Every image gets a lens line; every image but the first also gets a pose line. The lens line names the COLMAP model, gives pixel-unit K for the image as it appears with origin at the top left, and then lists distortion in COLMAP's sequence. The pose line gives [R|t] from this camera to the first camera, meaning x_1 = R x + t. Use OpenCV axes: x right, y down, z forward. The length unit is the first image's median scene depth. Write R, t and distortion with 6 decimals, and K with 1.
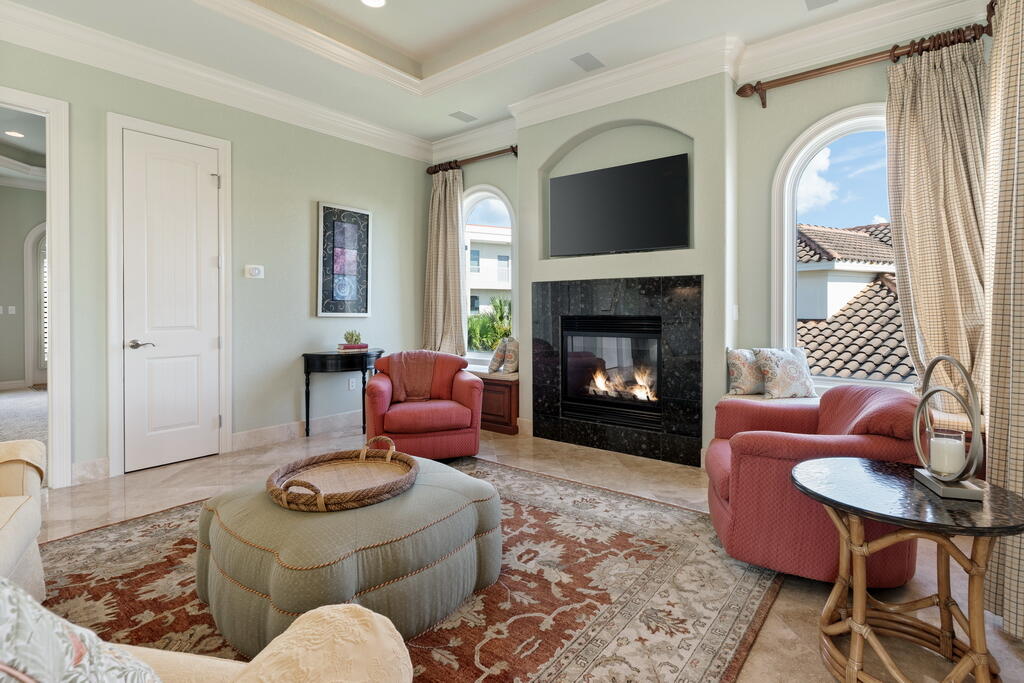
lens RADIAL K [[502.9, 0, 517.9], [0, 502.9, 312.9], [0, 0, 1]] dist [0.003991, 0.000656]
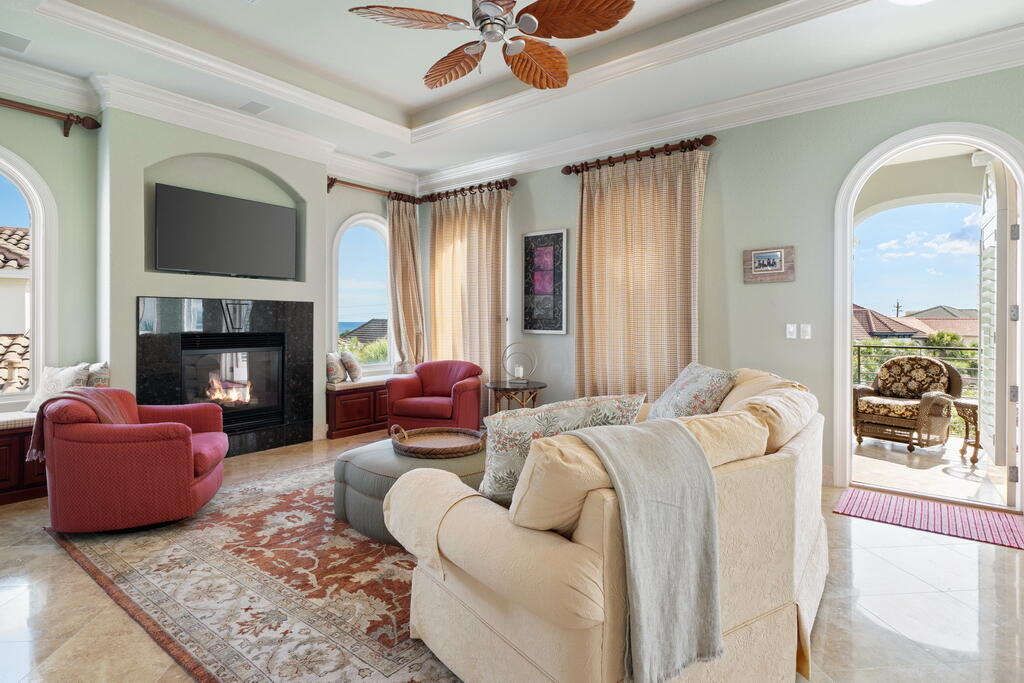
lens RADIAL K [[534.5, 0, 510.8], [0, 534.5, 329.1], [0, 0, 1]] dist [0.001205, 0.000076]
pose [[-0.006028, -0.013752, 0.999887, -1.036287], [0.006406, 0.999884, 0.013791, -0.016281], [-0.999961, 0.006488, -0.005939, 0.427018]]
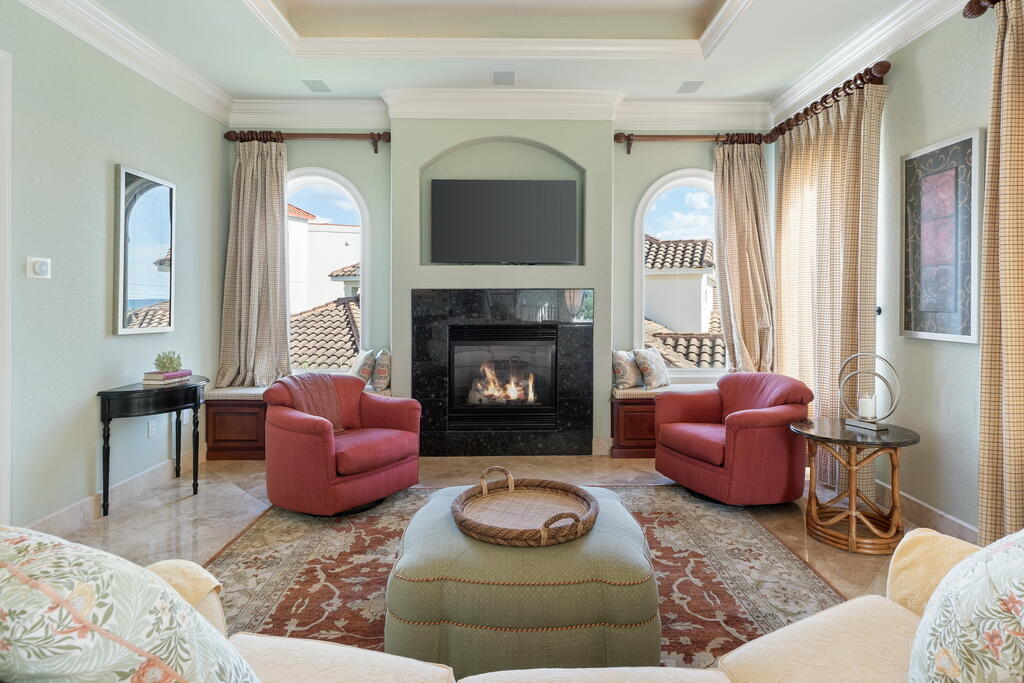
lens RADIAL K [[570.4, 0, 516.2], [0, 570.4, 307.5], [0, 0, 1]] dist [-0.001121, 0.000216]
pose [[0.774448, -0.005647, 0.632612, -0.561197], [0.004781, 0.999984, 0.003073, -0.034594], [-0.632619, 0.000645, 0.774463, 0.086209]]
